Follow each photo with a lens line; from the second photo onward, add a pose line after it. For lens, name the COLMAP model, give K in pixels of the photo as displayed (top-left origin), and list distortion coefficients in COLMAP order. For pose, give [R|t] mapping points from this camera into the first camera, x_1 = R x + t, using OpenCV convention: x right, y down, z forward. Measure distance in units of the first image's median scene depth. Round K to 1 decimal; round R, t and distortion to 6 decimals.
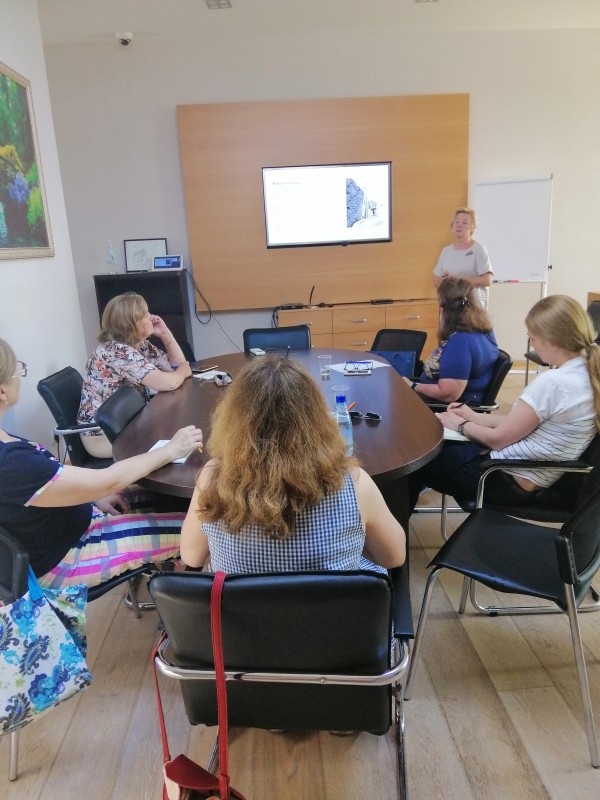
lens RADIAL K [[603.2, 0, 288.8], [0, 603.2, 402.6], [0, 0, 1]] dist [0.090102, -0.154001]
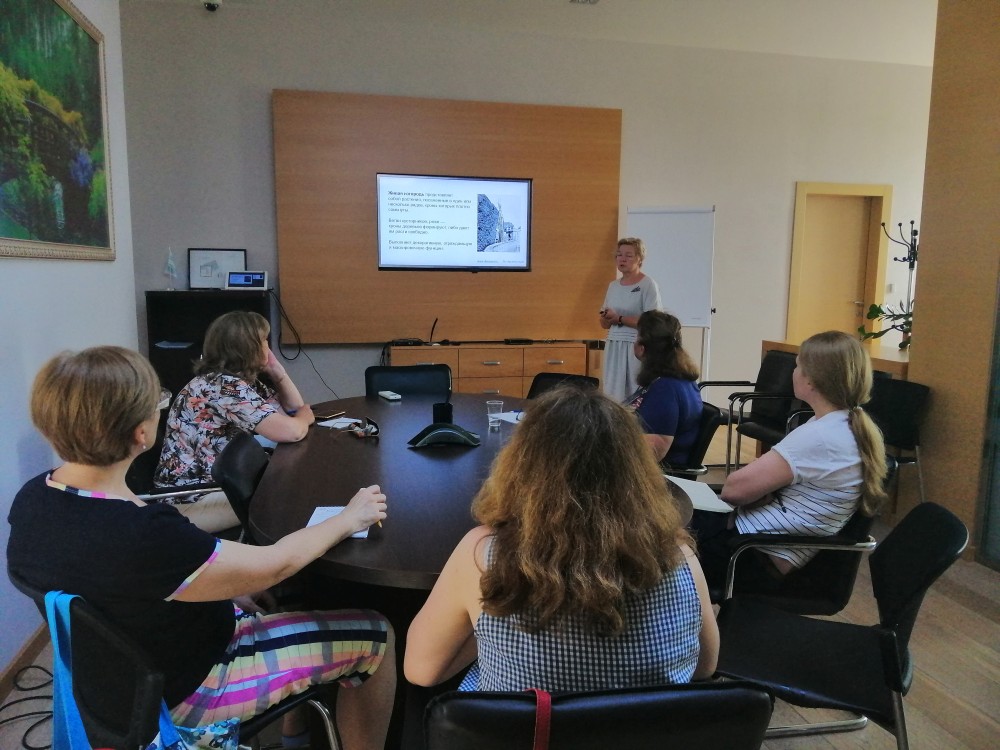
lens RADIAL K [[754.0, 0, 500.0], [0, 754.0, 375.0], [0, 0, 1]] dist [0.090102, -0.154001]
pose [[0.985349, 0.035197, 0.166878, -0.106602], [-0.014566, 0.992265, -0.123277, 0.009991], [-0.169927, 0.119040, 0.978240, 0.039495]]
